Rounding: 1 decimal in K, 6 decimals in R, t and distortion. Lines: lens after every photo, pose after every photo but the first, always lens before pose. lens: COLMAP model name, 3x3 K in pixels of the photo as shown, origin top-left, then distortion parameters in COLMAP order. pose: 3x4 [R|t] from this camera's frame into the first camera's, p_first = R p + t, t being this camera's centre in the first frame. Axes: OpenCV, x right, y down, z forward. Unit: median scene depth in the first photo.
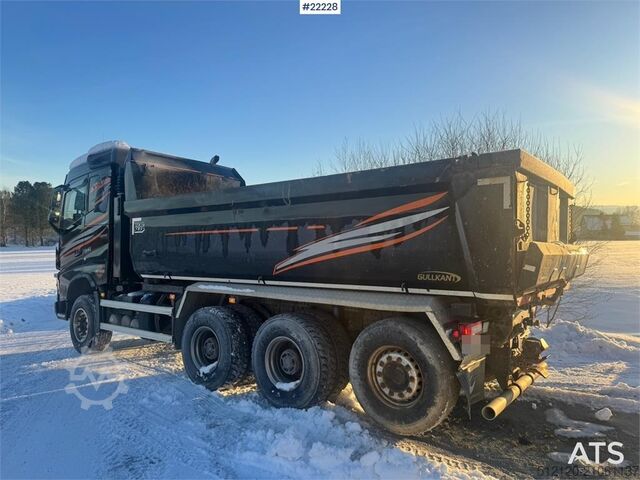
lens RADIAL K [[449.9, 0, 320.0], [0, 449.9, 240.0], [0, 0, 1]] dist [0.068274, -0.082439]
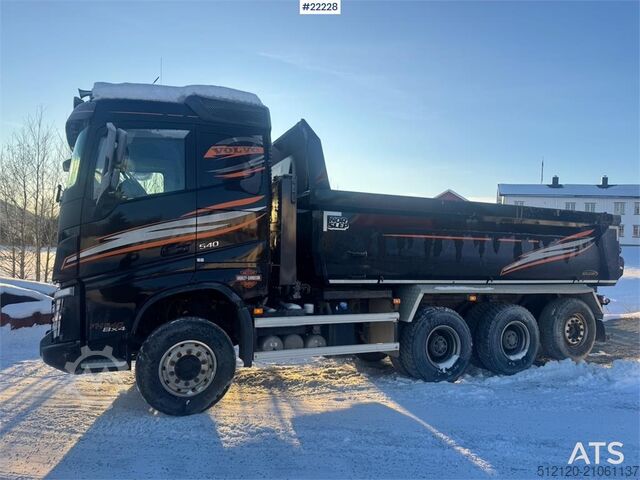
lens RADIAL K [[435.7, 0, 320.0], [0, 435.7, 240.0], [0, 0, 1]] dist [0.143417, -0.262942]
pose [[0.479398, 0.052467, 0.876028, -1.563483], [-0.041123, 0.998458, -0.037296, 0.047878], [-0.876634, -0.018145, 0.480816, 0.896561]]
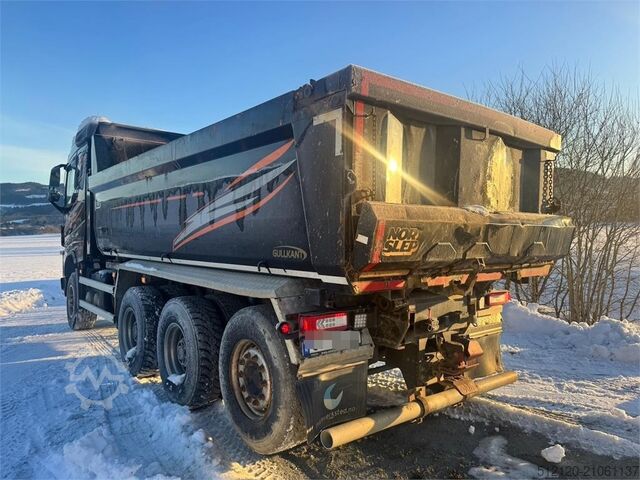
lens RADIAL K [[449.9, 0, 320.0], [0, 449.9, 240.0], [0, 0, 1]] dist [0.068274, -0.082439]
pose [[0.973576, 0.005530, -0.228298, 0.395429], [0.001924, 0.999473, 0.032417, 0.028793], [0.228357, -0.032000, 0.973052, 0.226305]]
